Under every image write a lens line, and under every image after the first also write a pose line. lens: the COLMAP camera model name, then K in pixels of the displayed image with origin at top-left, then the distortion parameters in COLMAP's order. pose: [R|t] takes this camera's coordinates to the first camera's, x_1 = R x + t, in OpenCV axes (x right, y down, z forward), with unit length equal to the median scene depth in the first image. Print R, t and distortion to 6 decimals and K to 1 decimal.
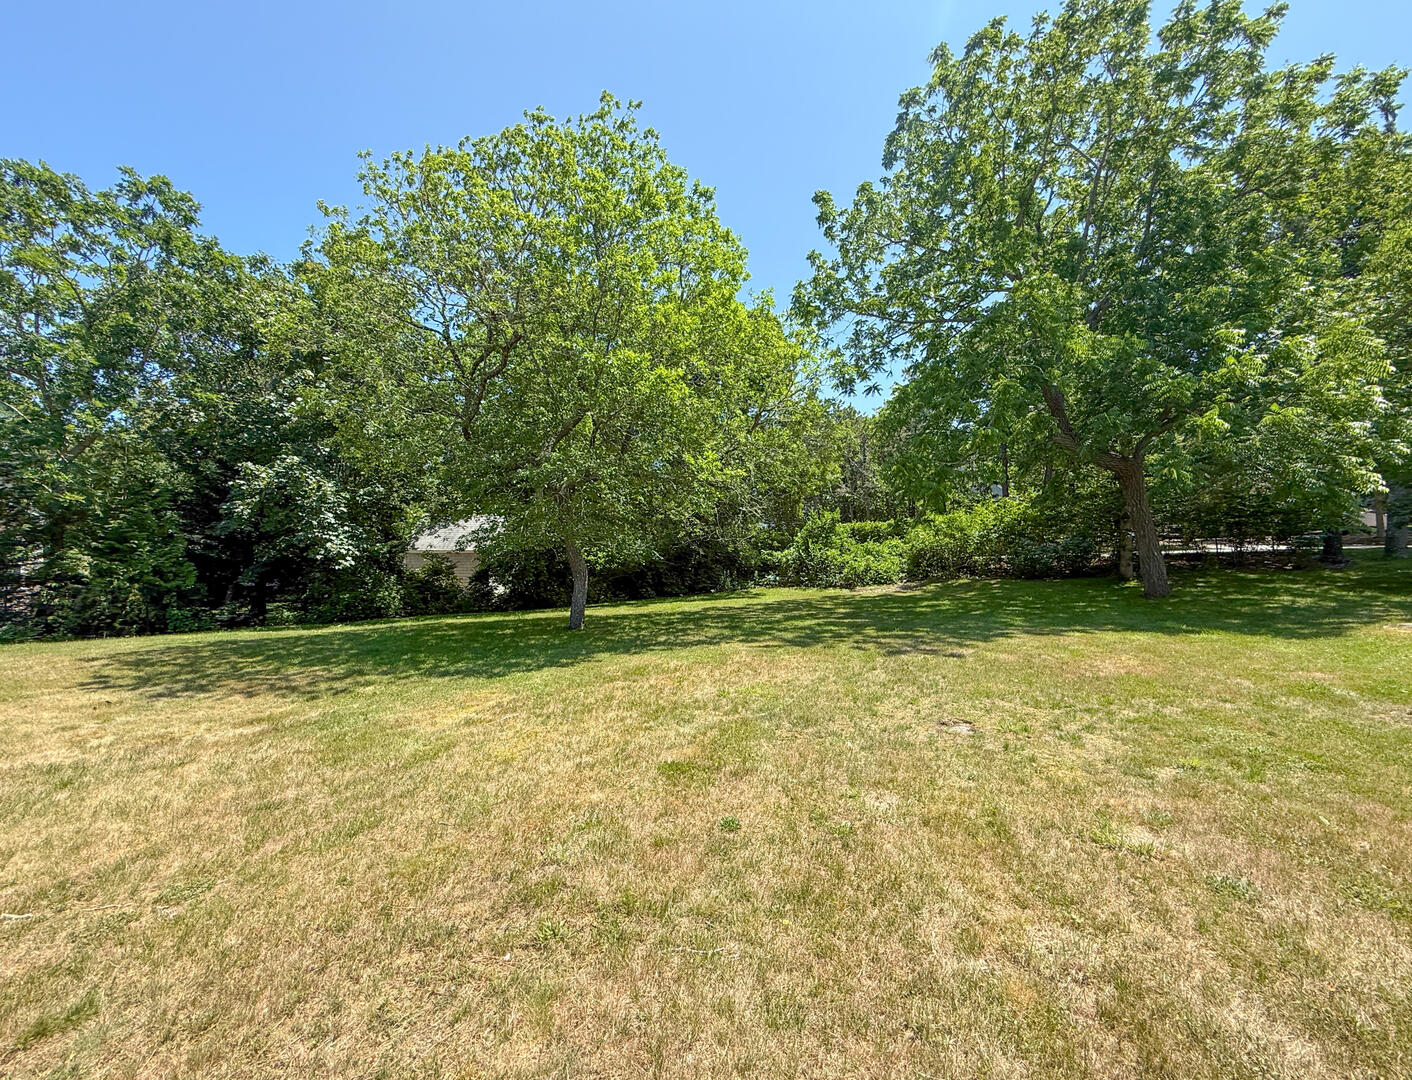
lens RADIAL K [[539.9, 0, 706.0], [0, 539.9, 540.0], [0, 0, 1]] dist [0.008590, 0.000046]
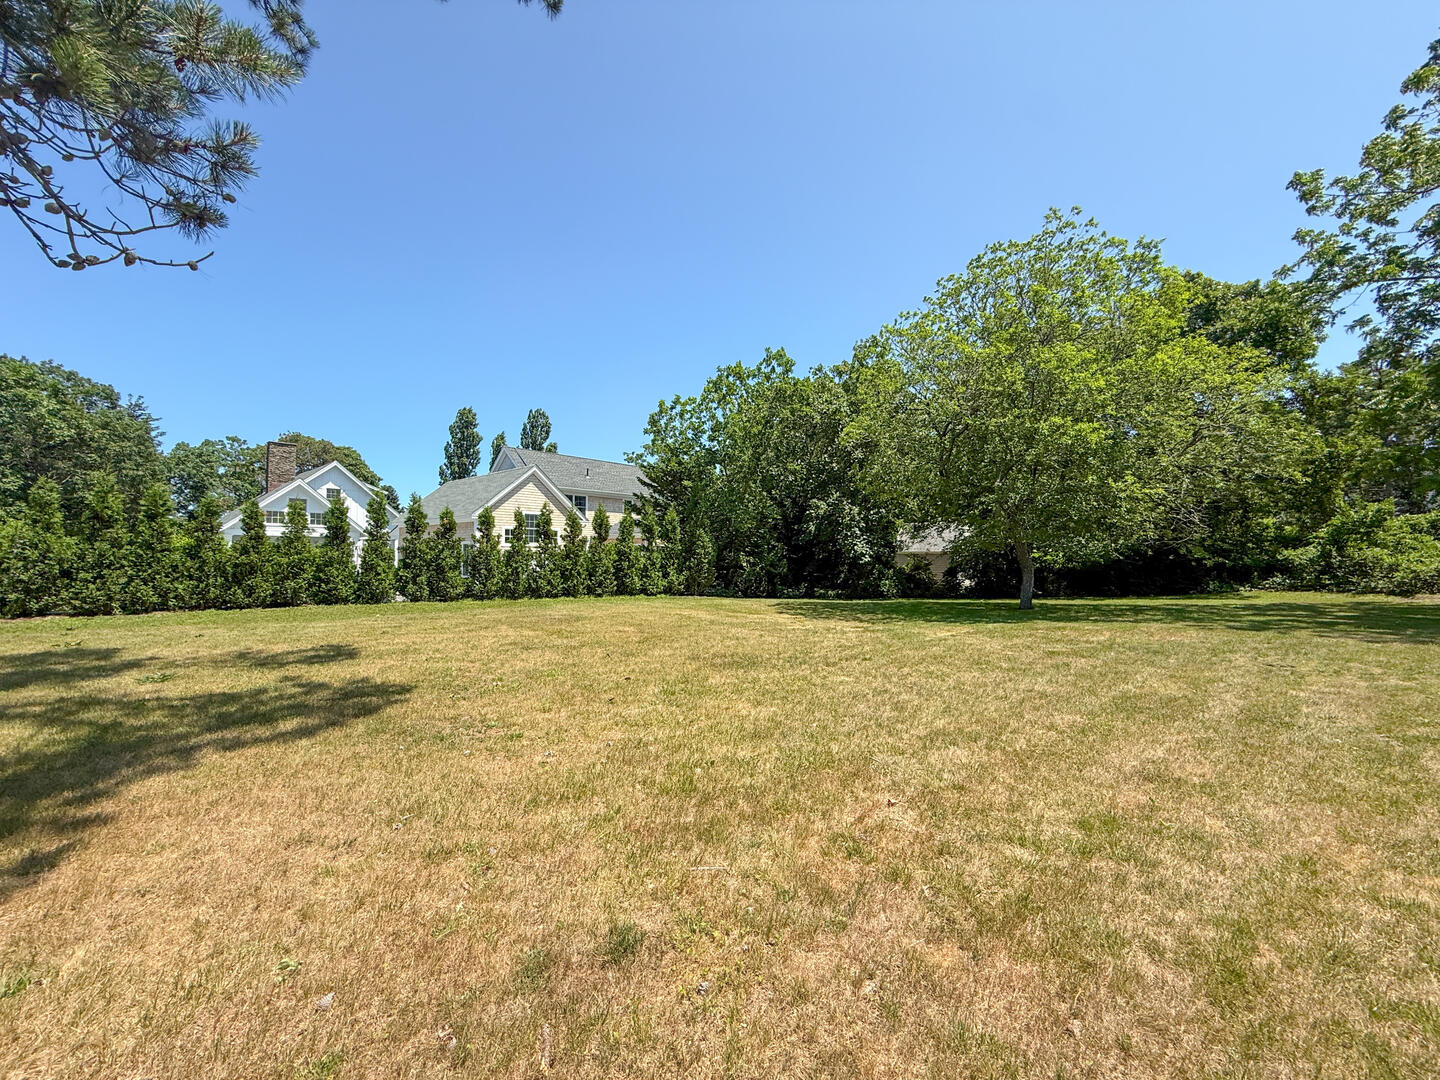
lens RADIAL K [[590.3, 0, 720.0], [0, 590.3, 540.0], [0, 0, 1]] dist [0.000000, 0.000040]
pose [[0.729189, -0.016927, -0.684103, 0.154141], [0.019004, 0.999809, -0.004482, -0.011946], [0.684049, -0.009733, 0.729371, -0.432811]]
